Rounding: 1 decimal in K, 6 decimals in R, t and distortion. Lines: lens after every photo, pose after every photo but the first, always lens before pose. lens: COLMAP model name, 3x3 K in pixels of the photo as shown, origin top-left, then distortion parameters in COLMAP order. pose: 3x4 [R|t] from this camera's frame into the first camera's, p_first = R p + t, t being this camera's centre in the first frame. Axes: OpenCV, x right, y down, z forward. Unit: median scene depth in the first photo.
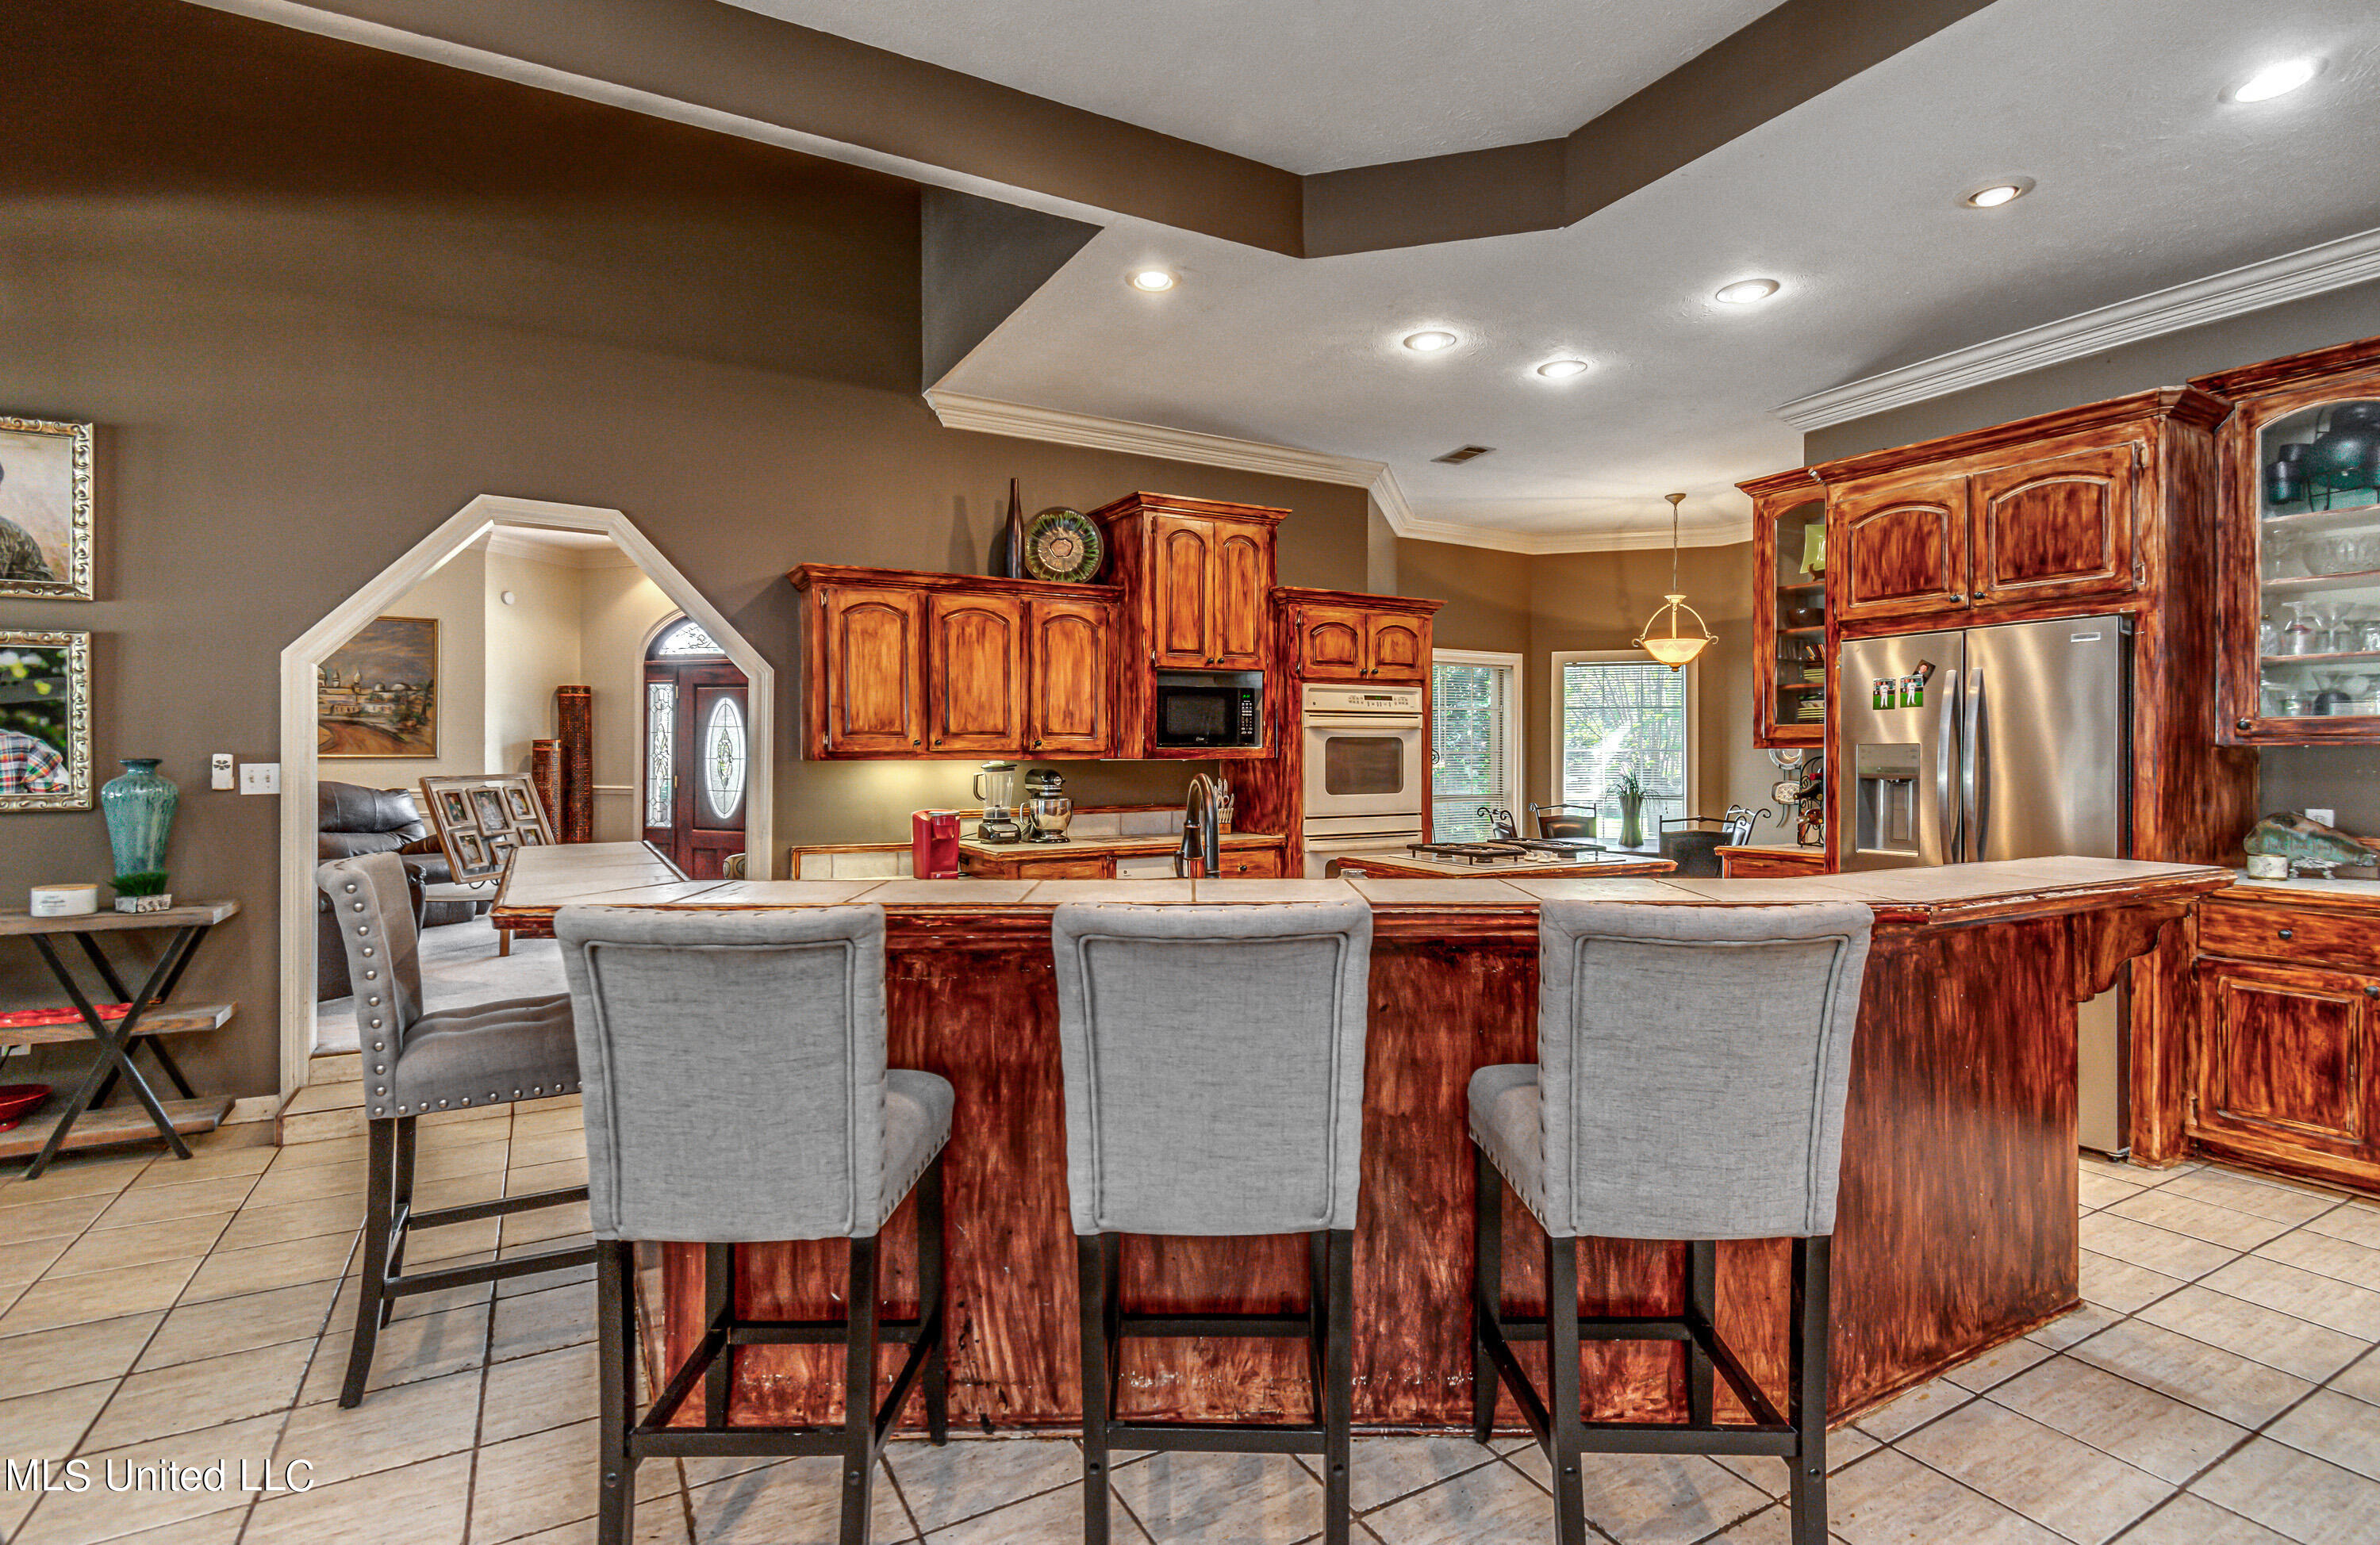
lens RADIAL K [[1147.2, 0, 1190.0], [0, 1147.2, 772.5], [0, 0, 1]] dist [-0.000783, -0.000166]
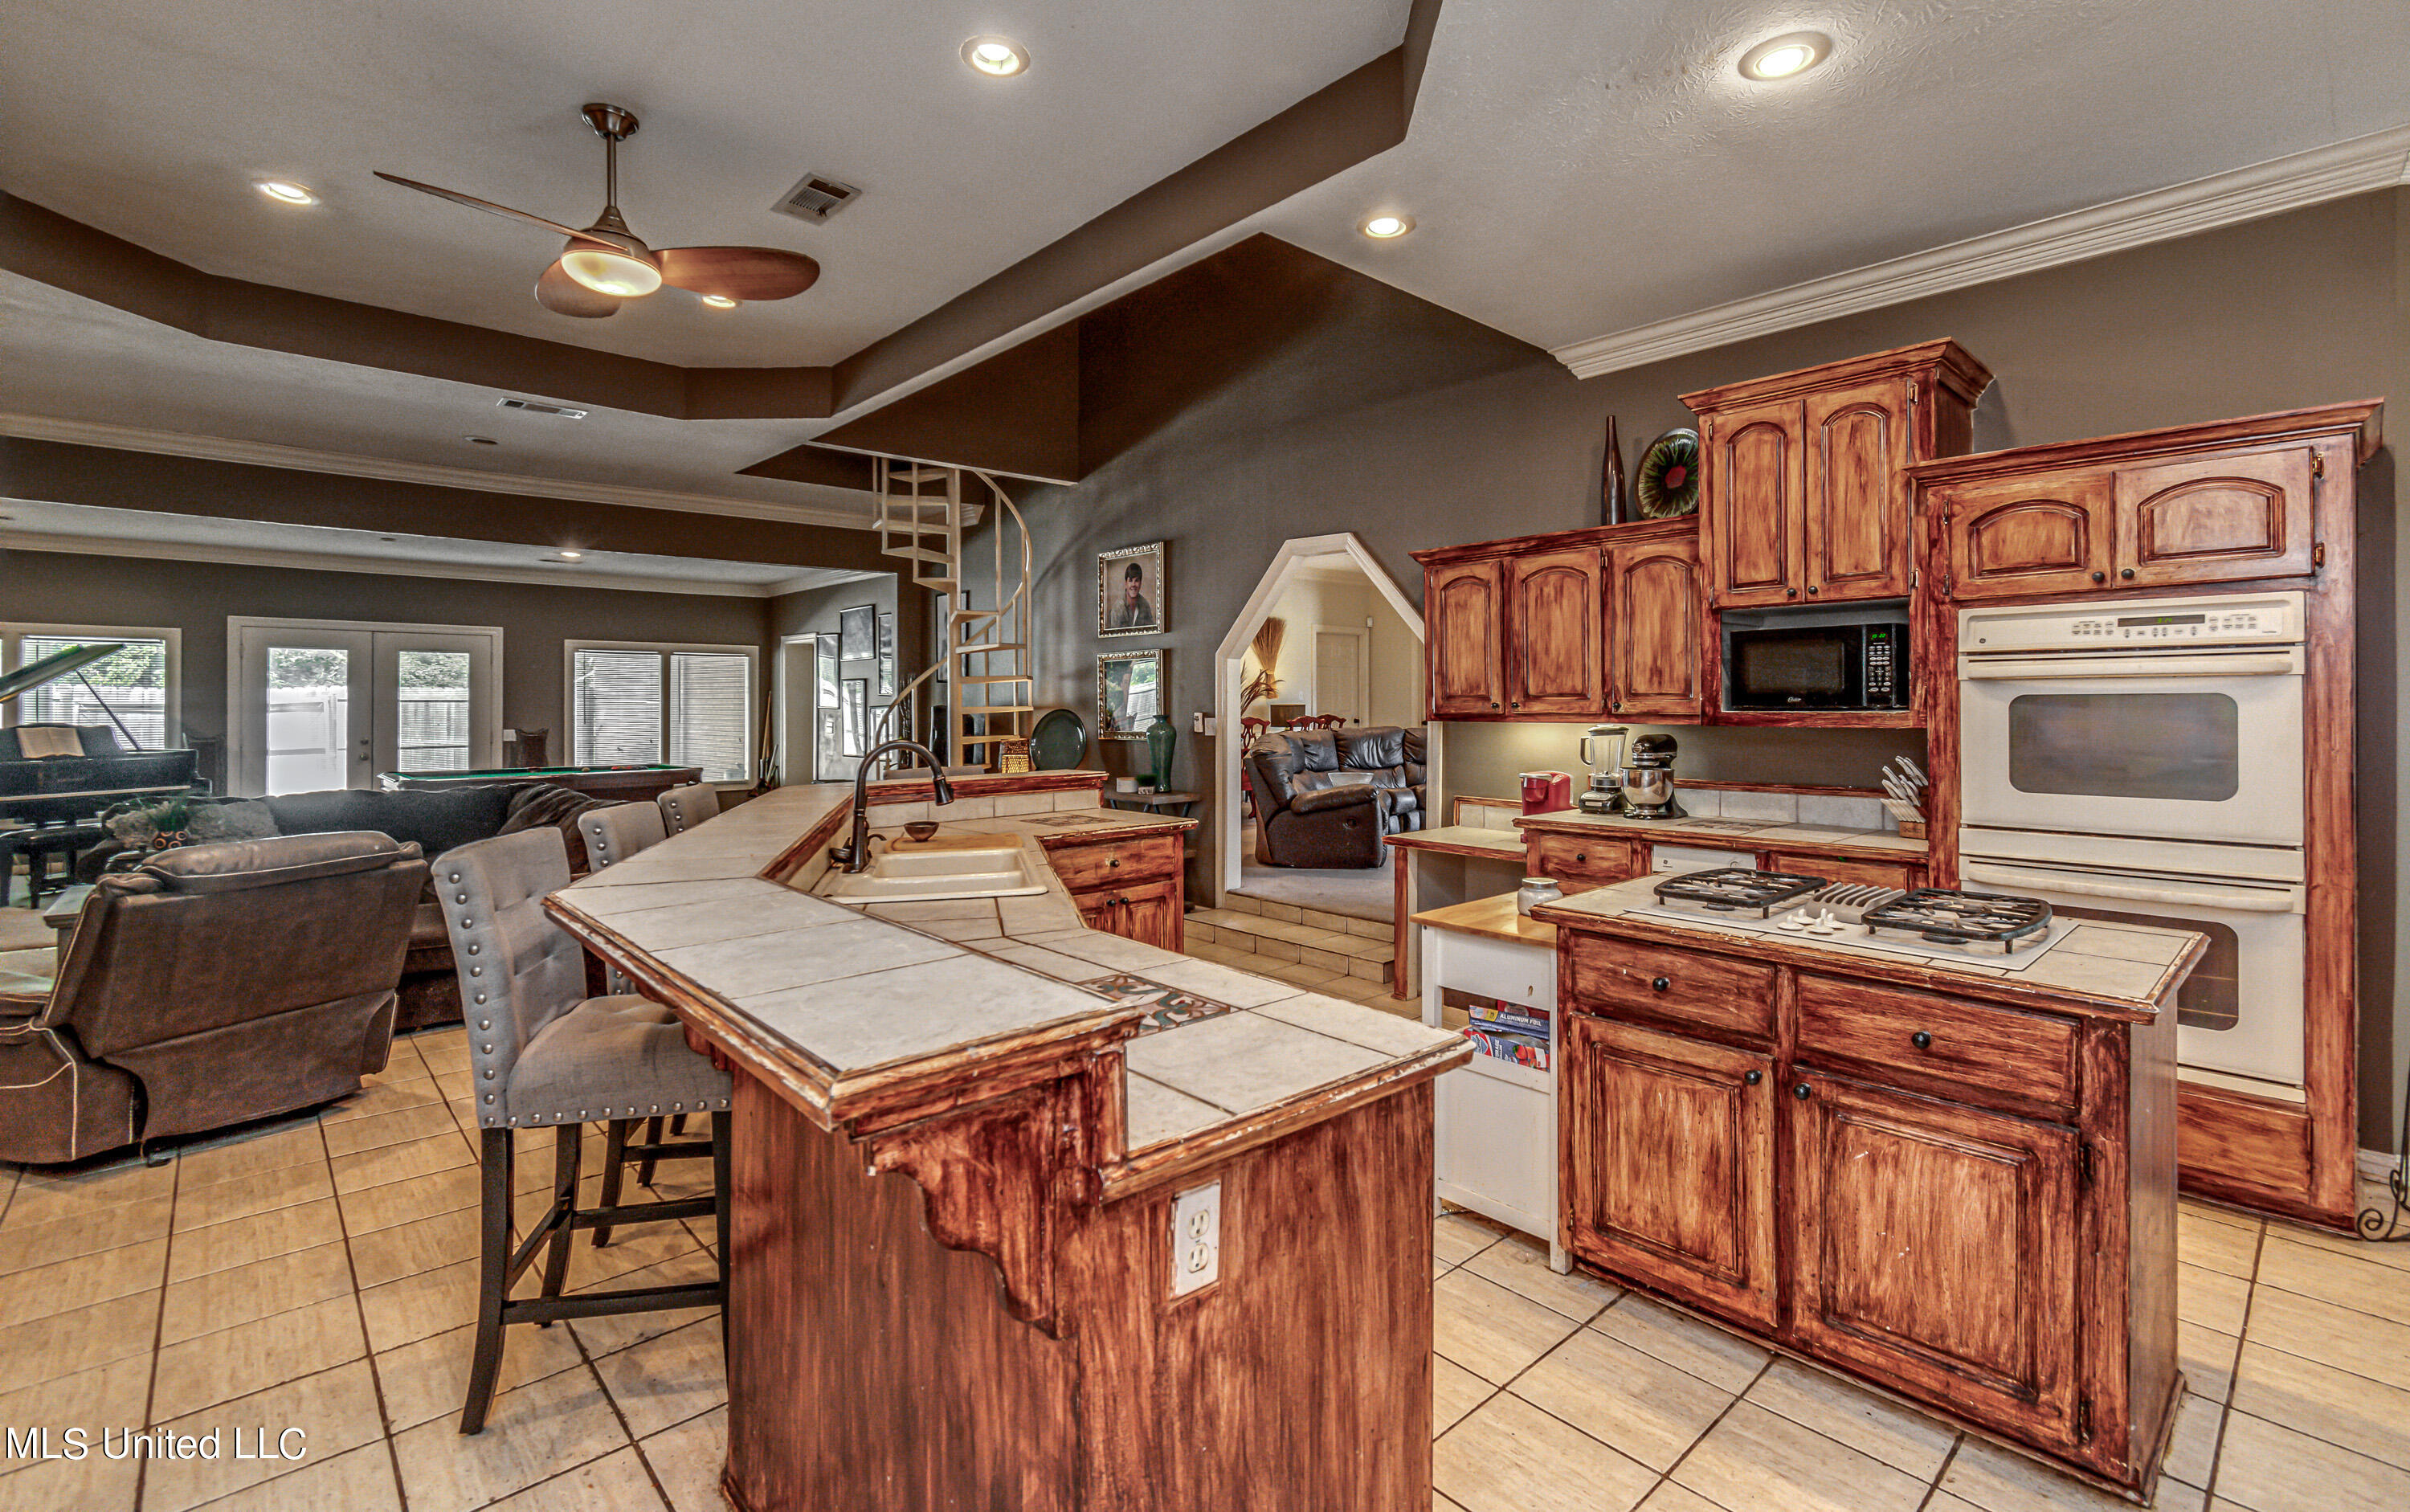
lens RADIAL K [[1062.1, 0, 1216.4], [0, 1062.1, 697.5], [0, 0, 1]] dist [-0.000703, -0.000334]
pose [[0.230690, -0.005961, -0.973009, 0.592721], [-0.015539, 0.999831, -0.009810, -0.018405], [0.972903, 0.017383, 0.230559, 0.493844]]
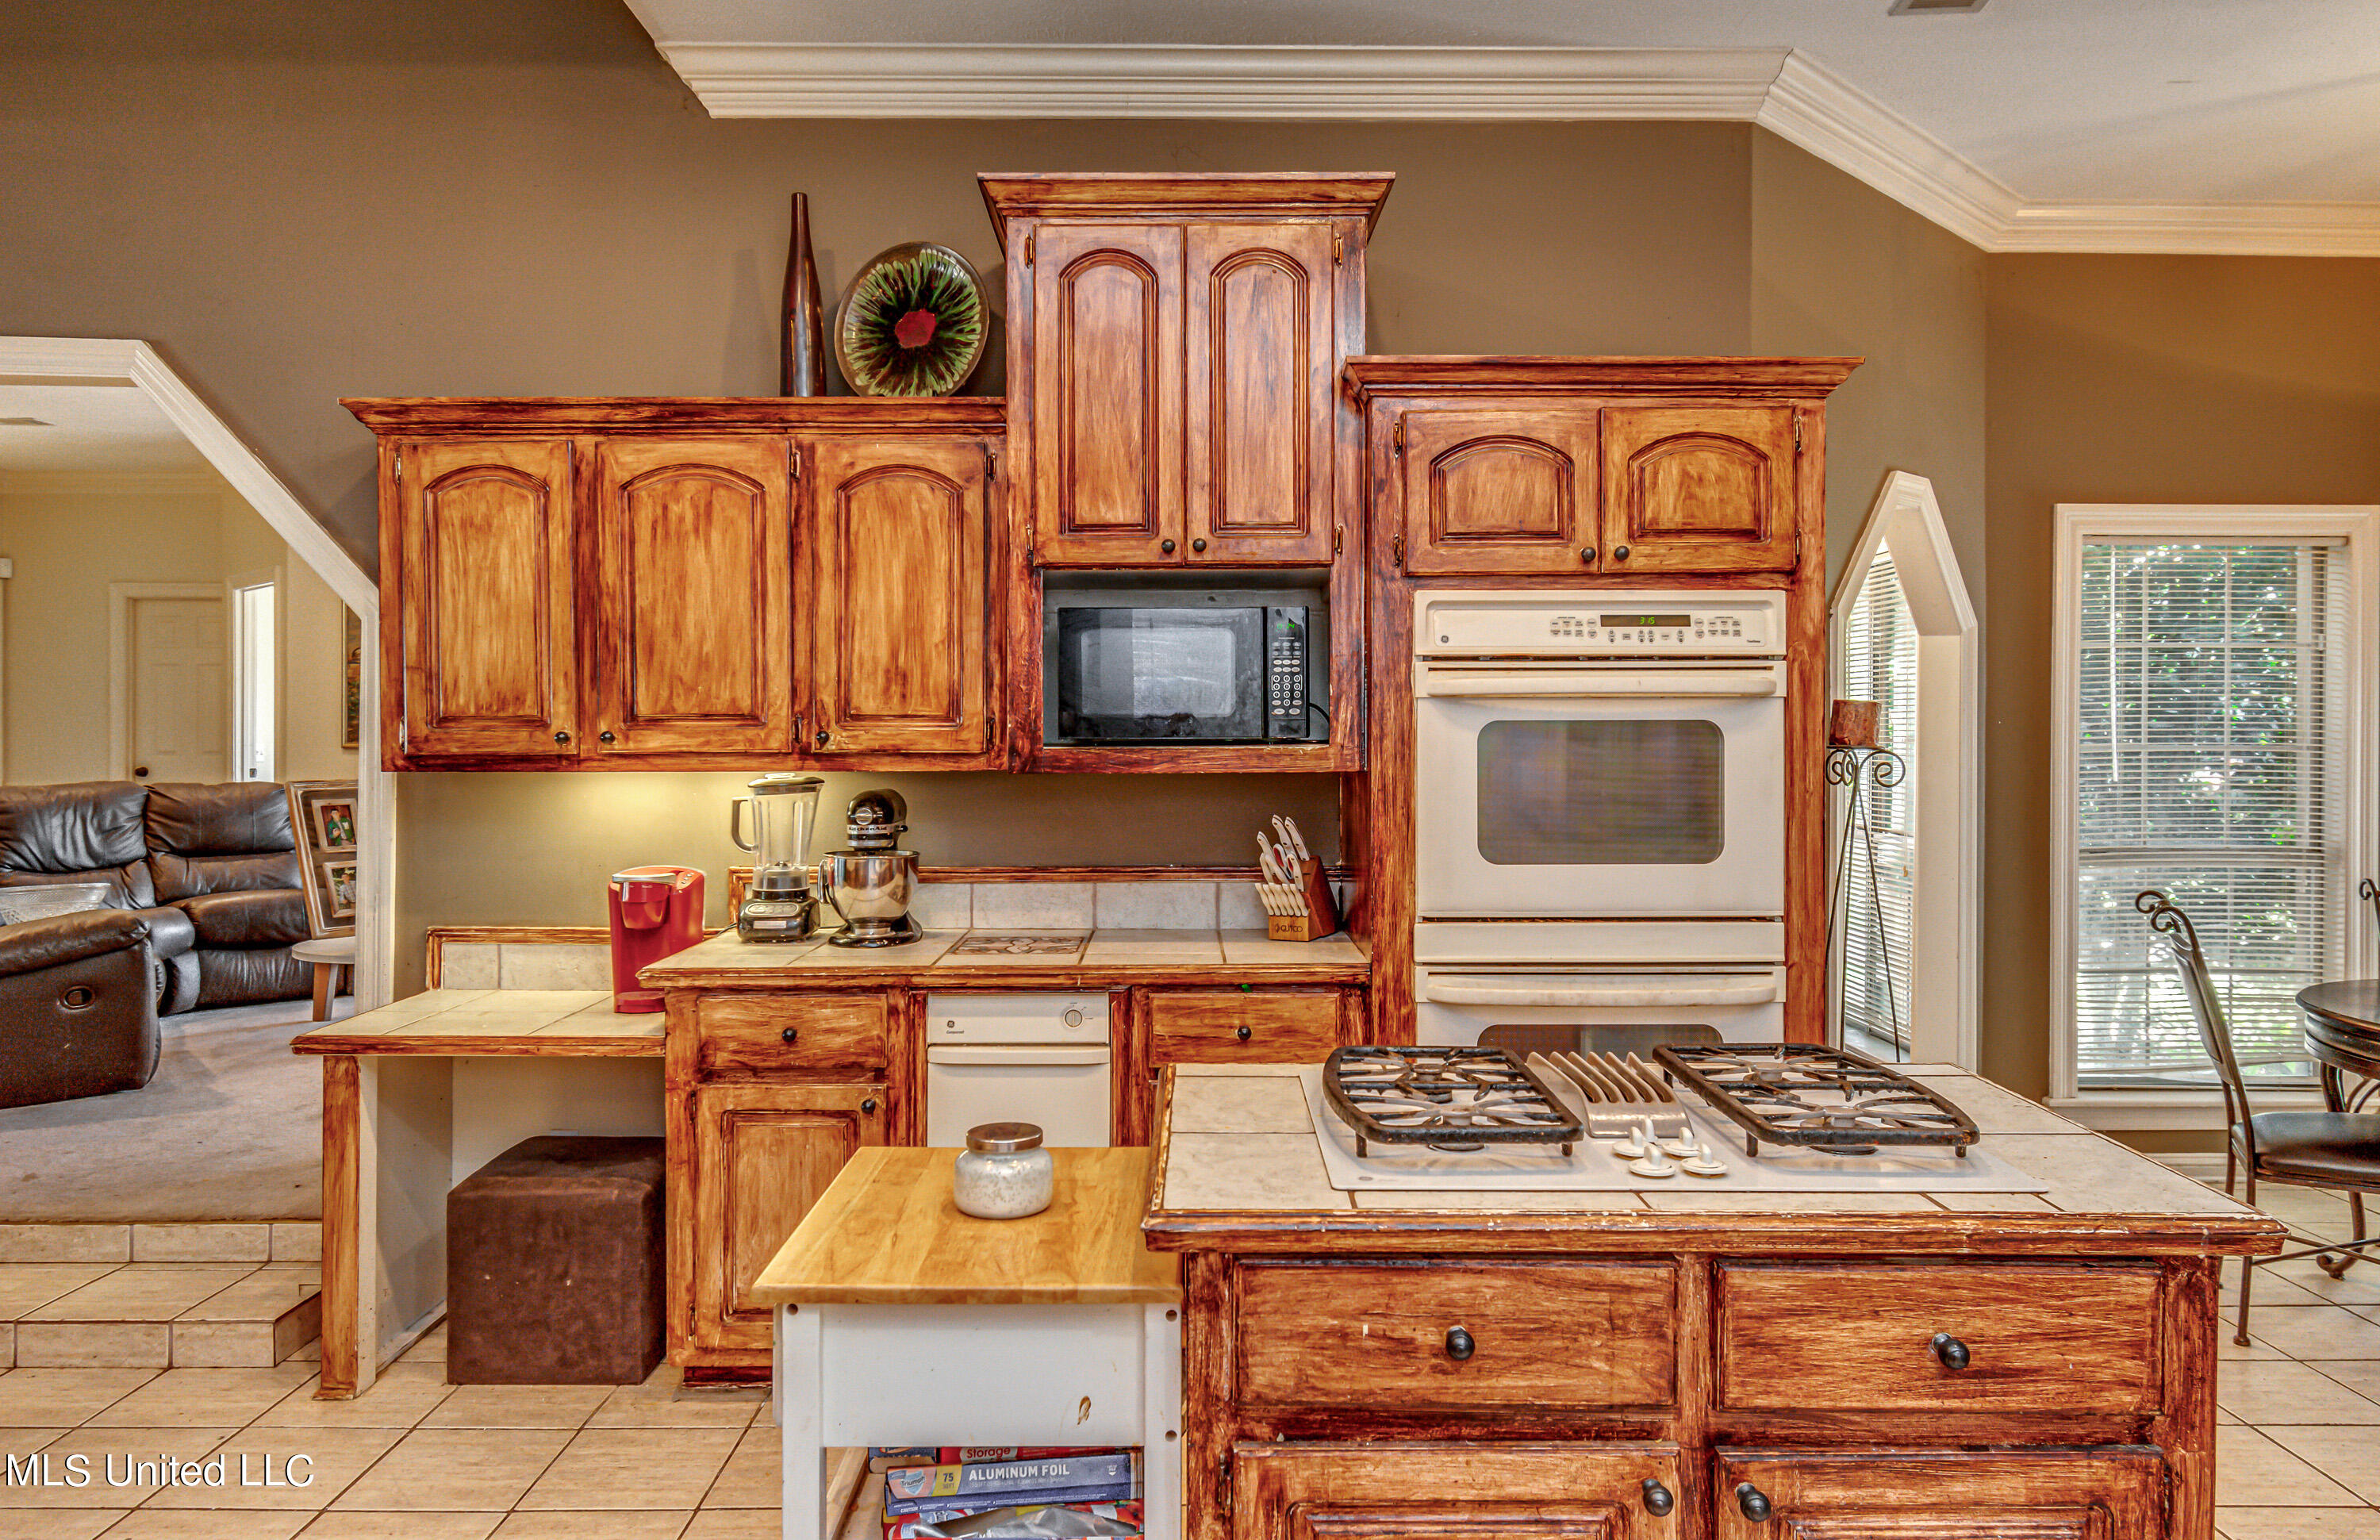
lens RADIAL K [[1588.6, 0, 1190.9], [0, 1588.6, 737.5], [0, 0, 1]] dist [0.002152, -0.000976]
pose [[0.873125, 0.000511, -0.487497, 0.318771], [-0.008007, 0.999880, -0.013292, -0.017510], [0.487431, 0.015509, 0.873024, 0.486688]]
